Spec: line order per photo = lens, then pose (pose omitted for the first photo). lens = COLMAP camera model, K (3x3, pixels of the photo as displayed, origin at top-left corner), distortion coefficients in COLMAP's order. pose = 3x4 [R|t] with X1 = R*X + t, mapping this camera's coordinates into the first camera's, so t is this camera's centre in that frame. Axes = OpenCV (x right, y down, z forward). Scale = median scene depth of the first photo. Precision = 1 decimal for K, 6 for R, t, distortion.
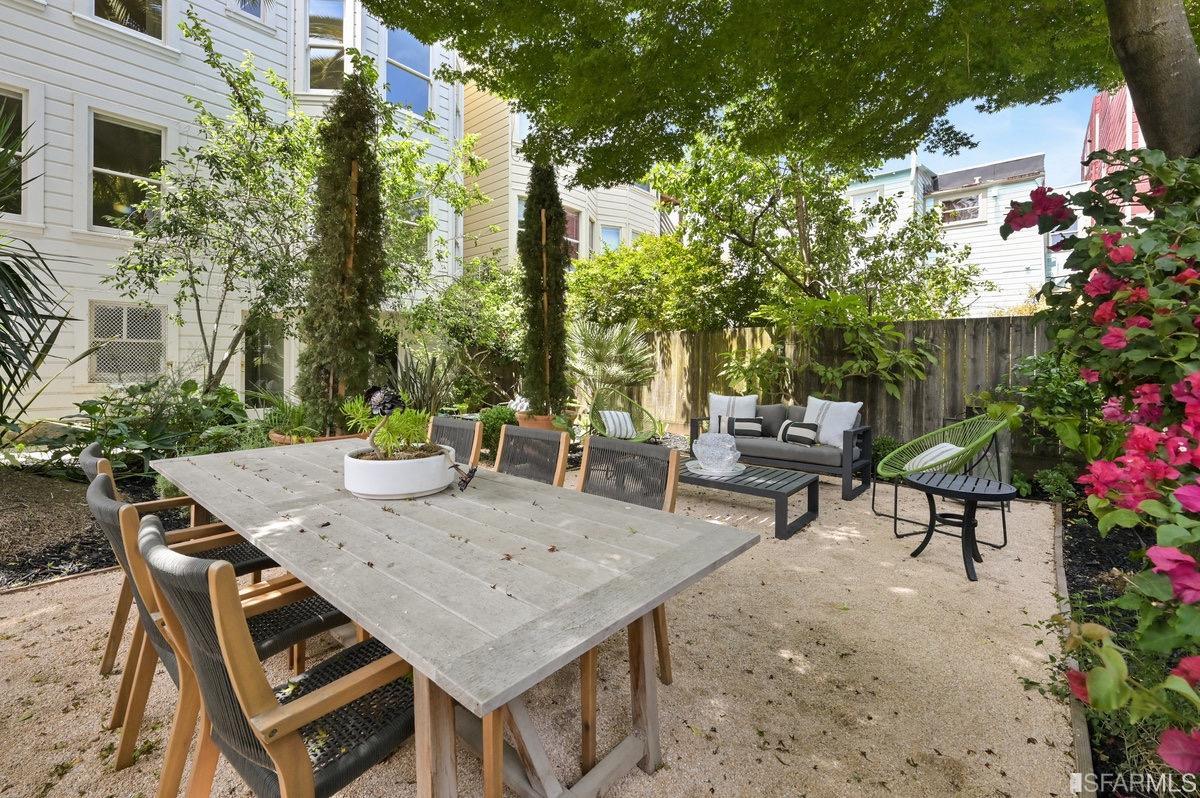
lens RADIAL K [[506.2, 0, 593.4], [0, 506.2, 367.2], [0, 0, 1]] dist [-0.001941, 0.000095]
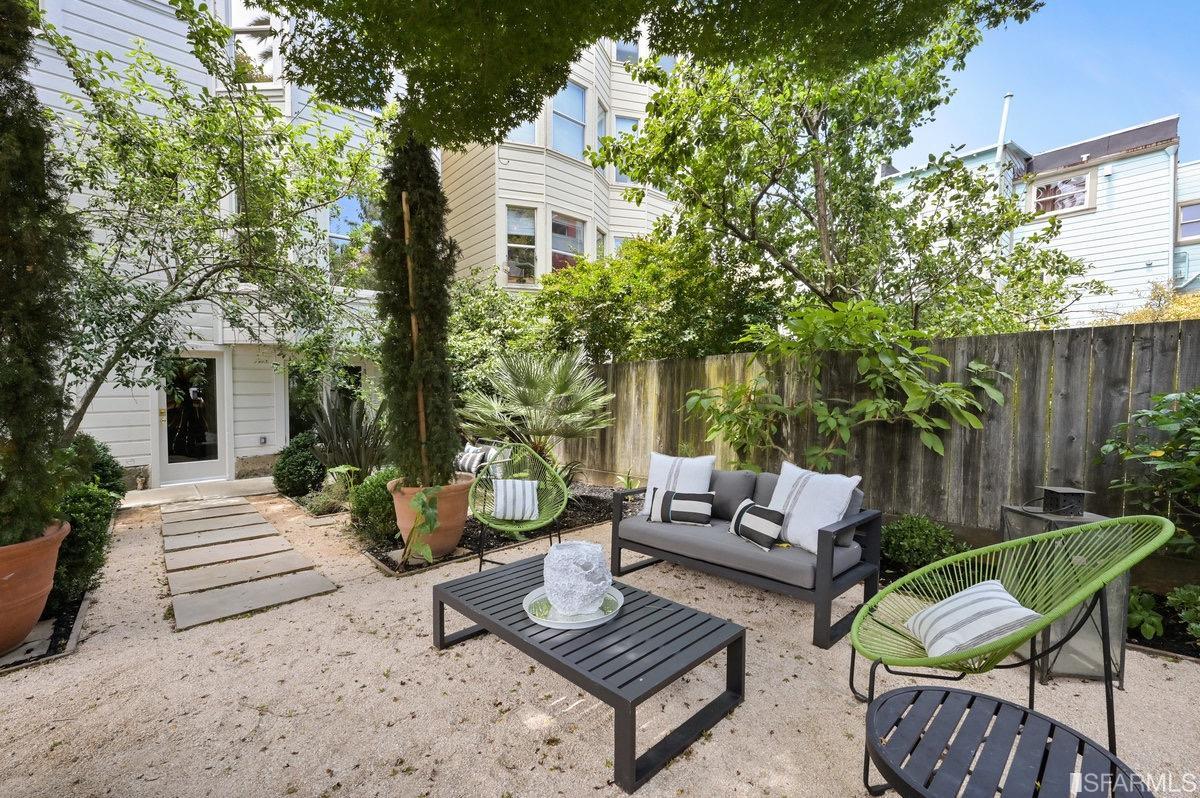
lens RADIAL K [[512.5, 0, 604.9], [0, 512.5, 426.5], [0, 0, 1]] dist [0.001303, 0.000436]
pose [[0.995251, -0.017945, -0.095676, 0.230520], [0.023848, 0.997858, 0.060920, -0.027589], [0.094378, -0.062912, 0.993547, 0.294661]]
